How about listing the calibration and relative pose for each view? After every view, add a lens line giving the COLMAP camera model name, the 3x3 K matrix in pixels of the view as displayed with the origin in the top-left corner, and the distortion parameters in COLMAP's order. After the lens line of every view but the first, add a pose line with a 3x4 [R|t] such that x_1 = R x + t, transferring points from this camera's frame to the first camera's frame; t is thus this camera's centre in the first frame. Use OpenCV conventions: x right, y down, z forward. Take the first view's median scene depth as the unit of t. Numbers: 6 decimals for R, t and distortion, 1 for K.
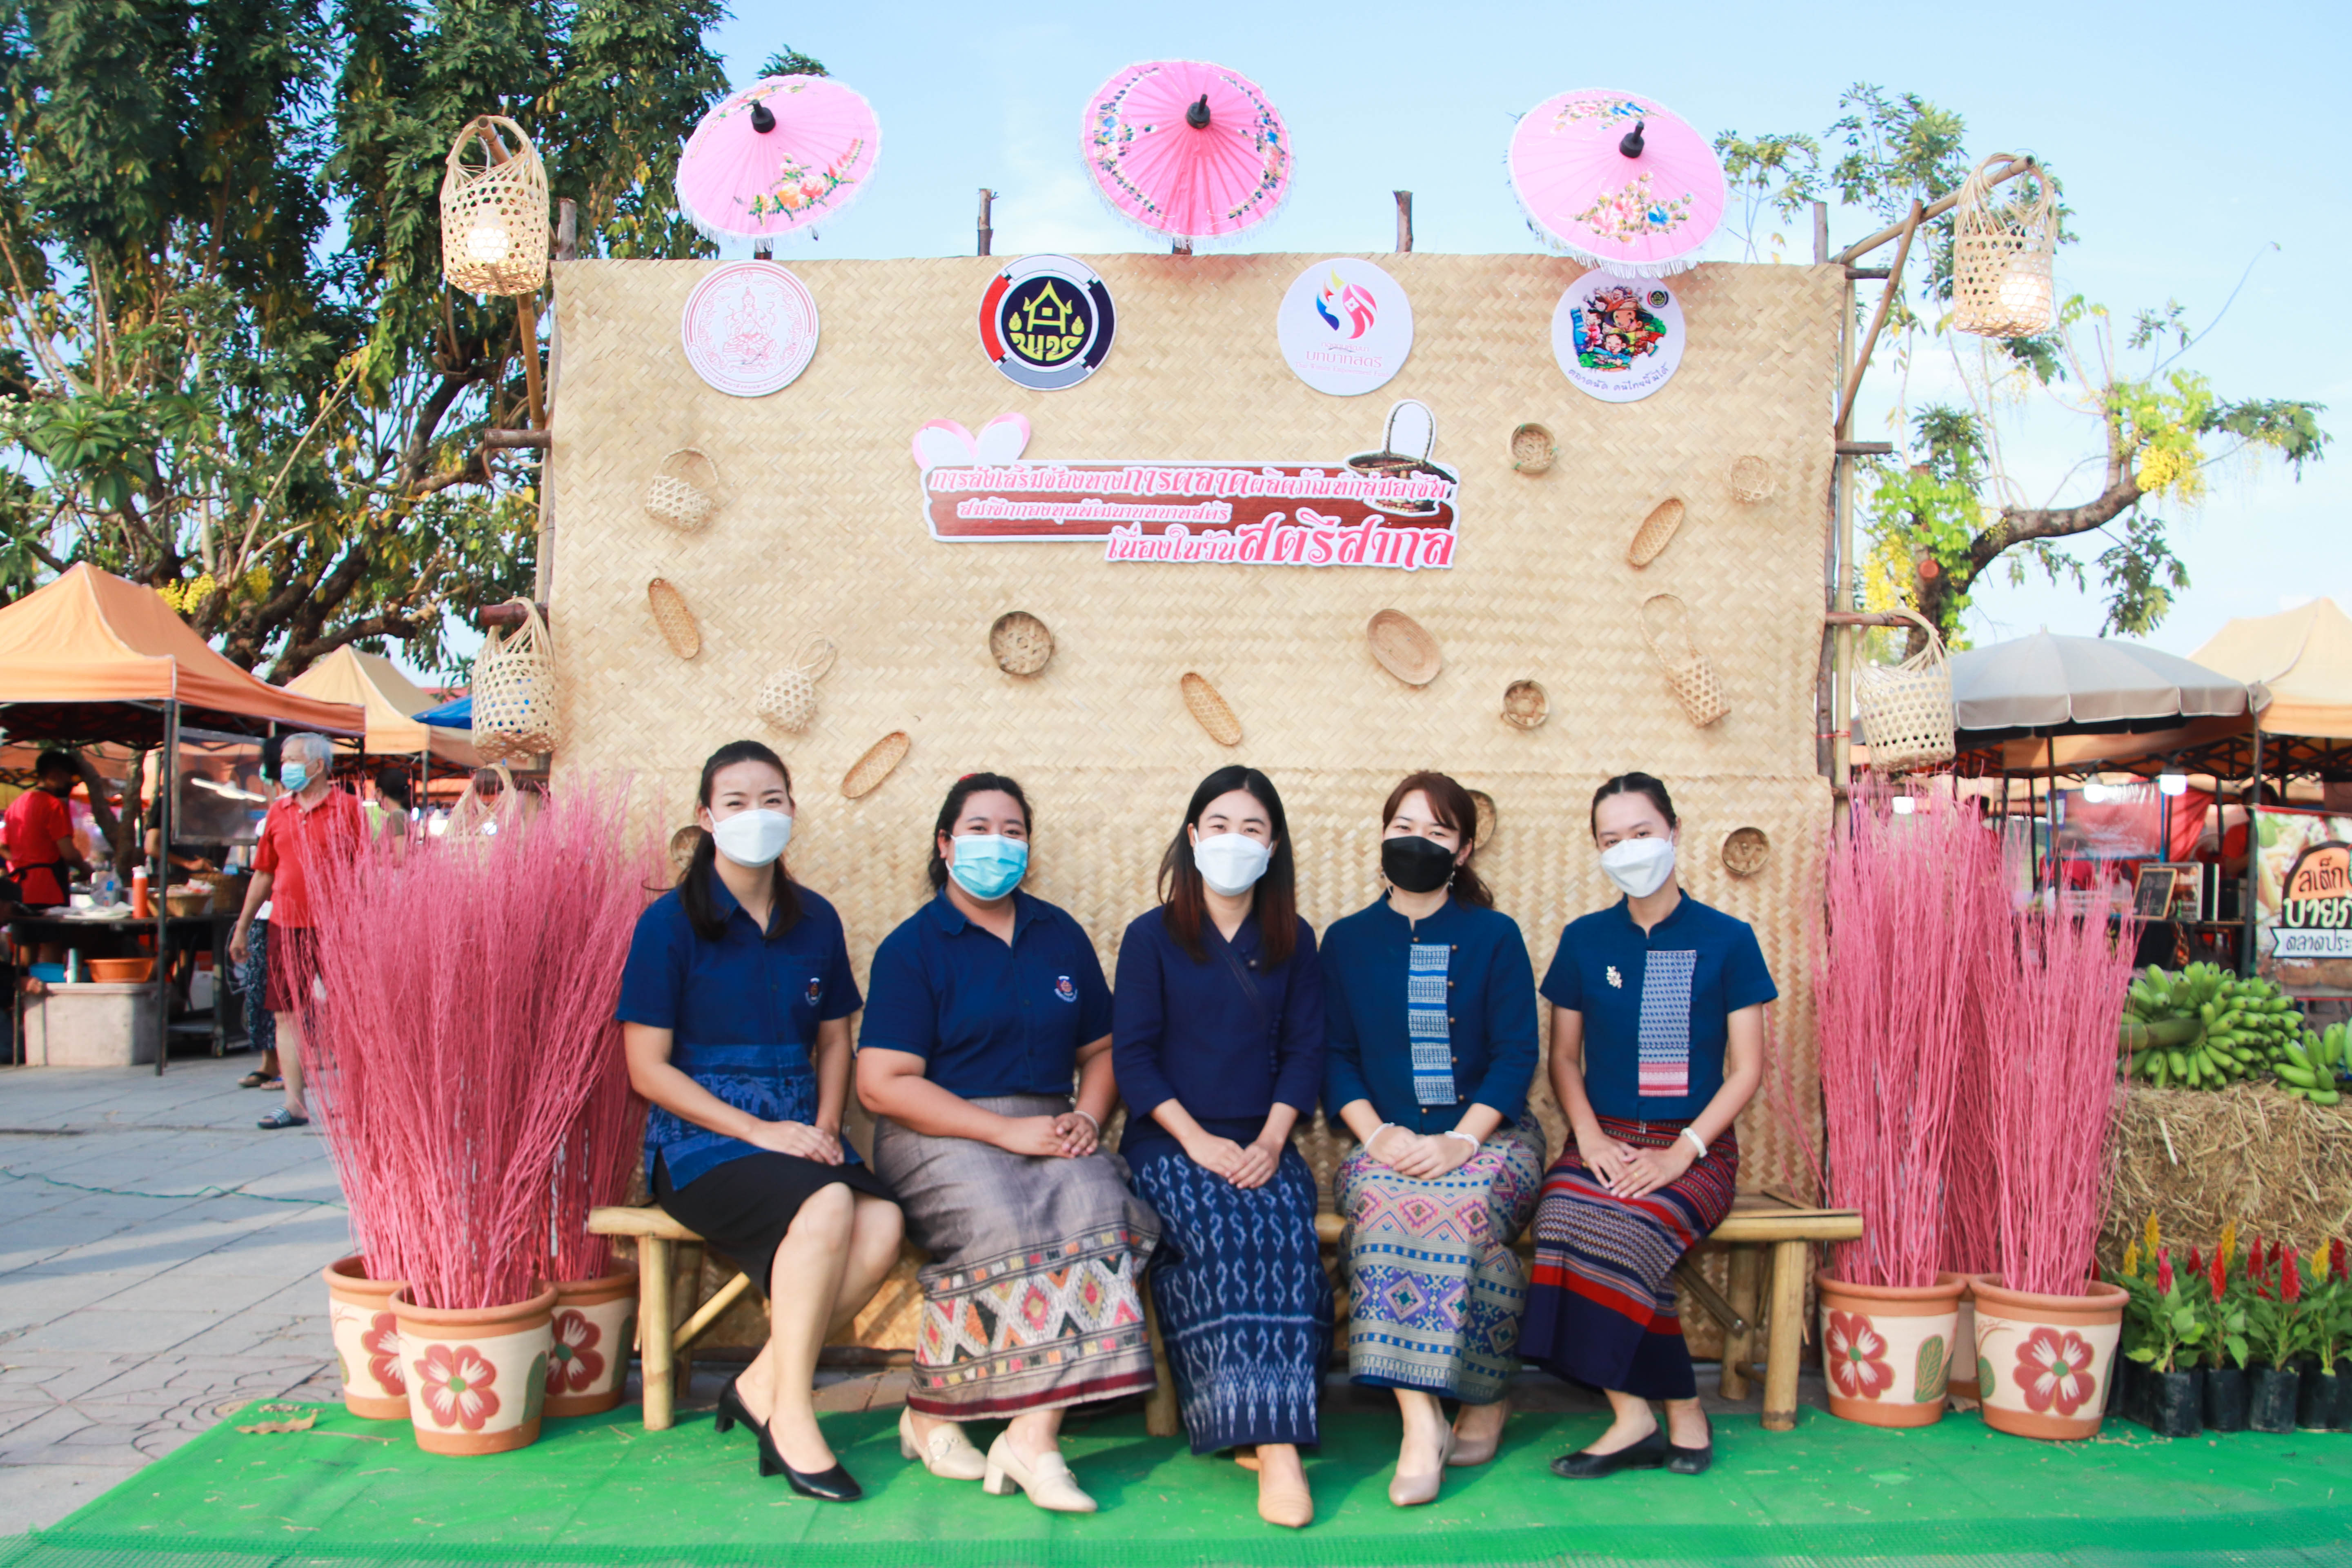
lens RADIAL K [[2002.5, 0, 1192.3], [0, 2002.5, 858.4], [0, 0, 1]] dist [-0.175577, 0.120029]
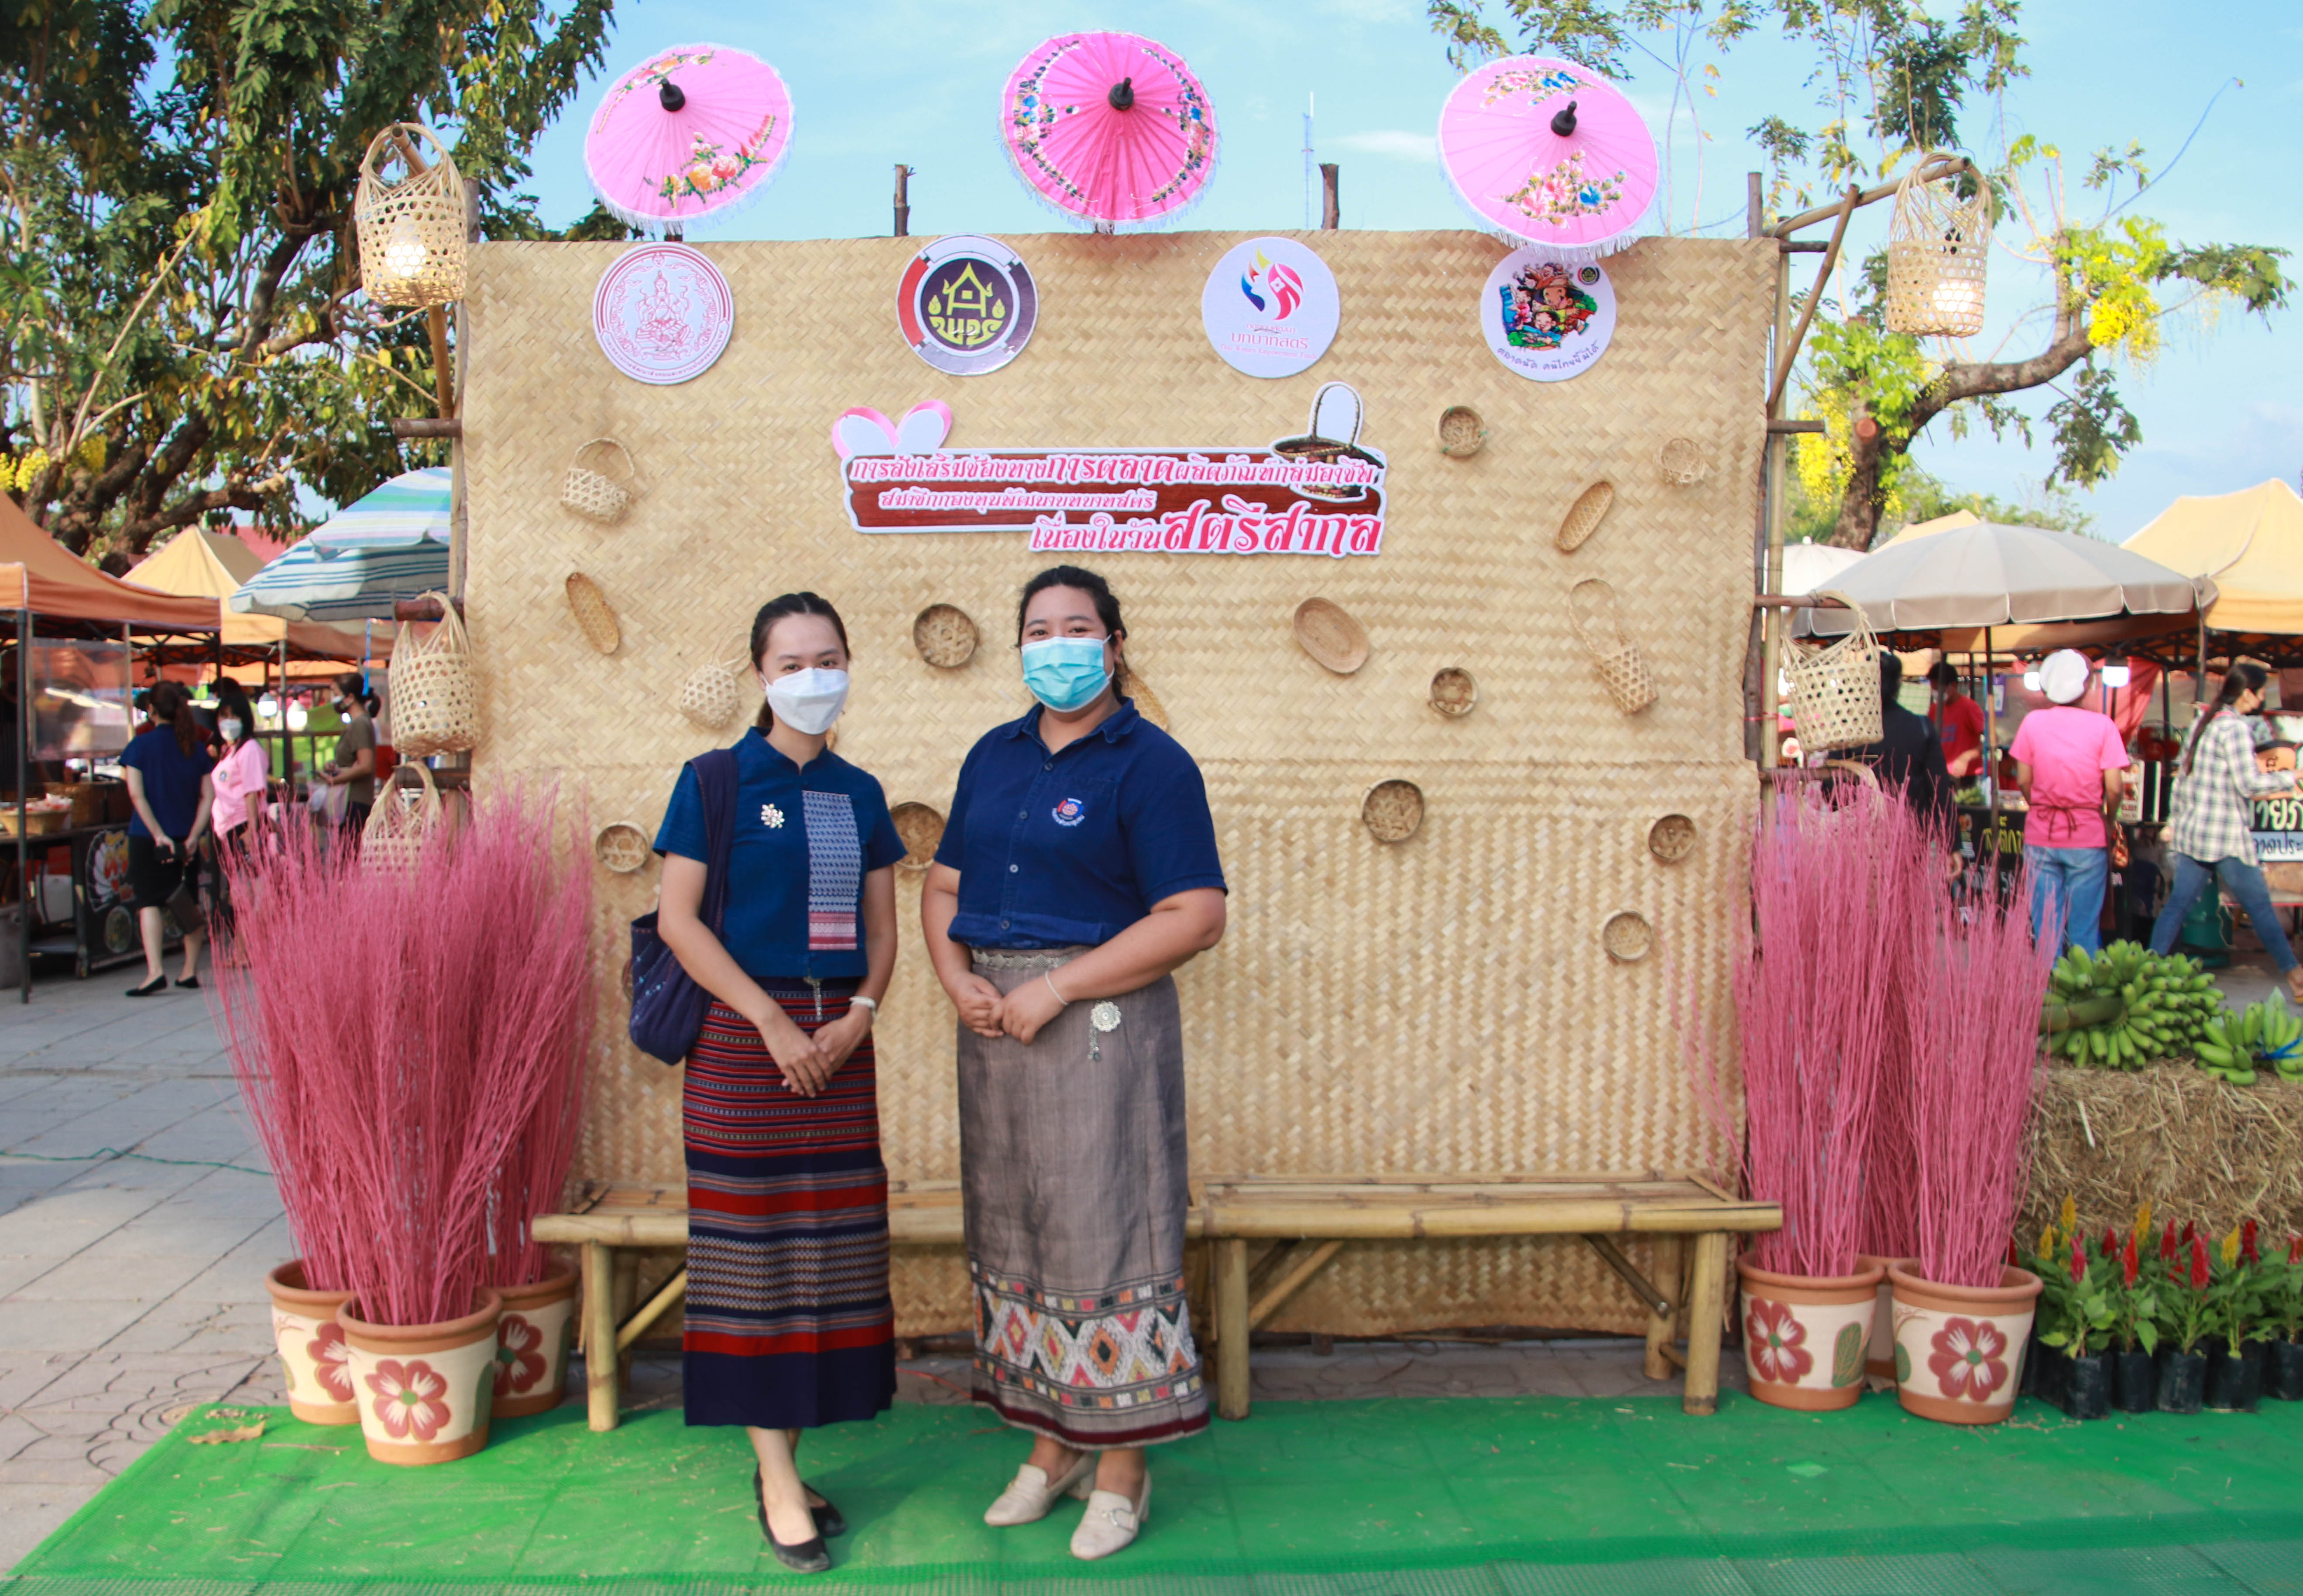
lens RADIAL K [[2138.0, 0, 1113.6], [0, 2138.0, 833.6], [0, 0, 1]] dist [-0.175752, 0.121388]
pose [[0.999850, -0.008970, 0.014788, -0.018630], [0.007995, 0.997871, 0.064729, -0.077107], [-0.015337, -0.064601, 0.997793, -0.063388]]
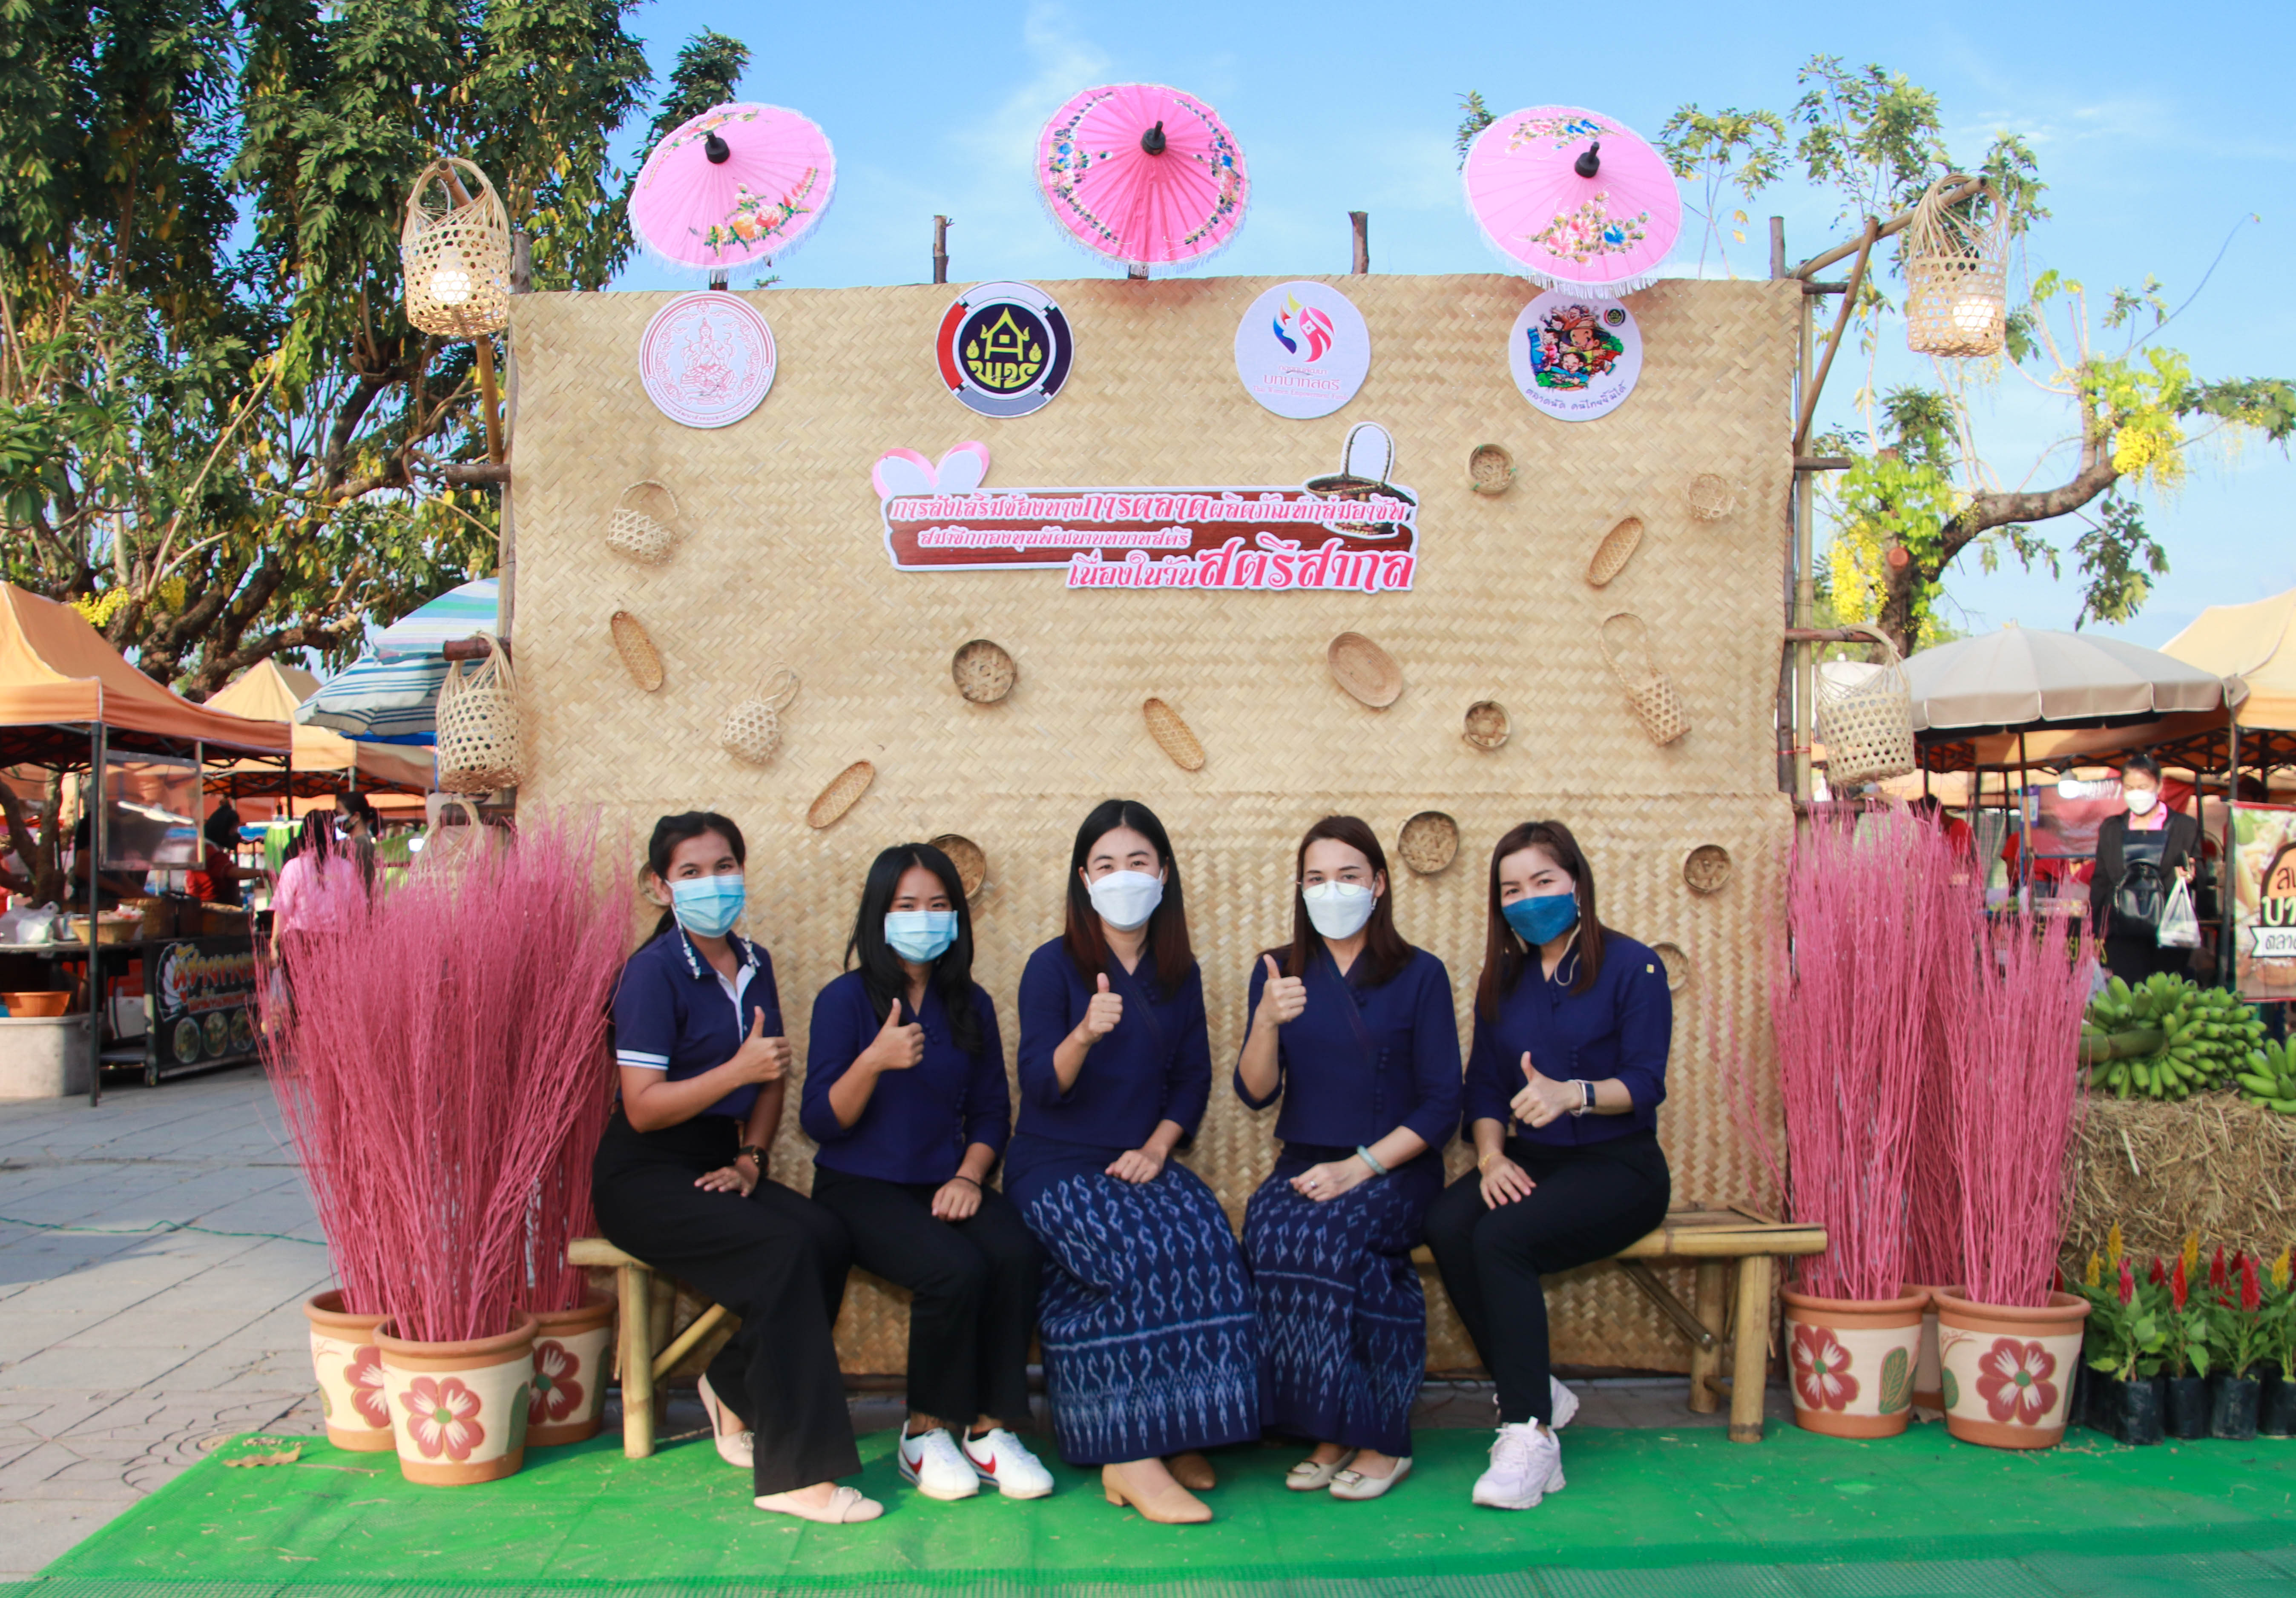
lens RADIAL K [[2088.1, 0, 1130.4], [0, 2088.1, 893.9], [0, 0, 1]] dist [-0.175857, 0.124325]
pose [[0.999904, -0.013541, -0.002899, -0.010387], [0.013588, 0.999766, 0.016839, -0.012424], [0.002671, -0.016877, 0.999854, -0.048392]]
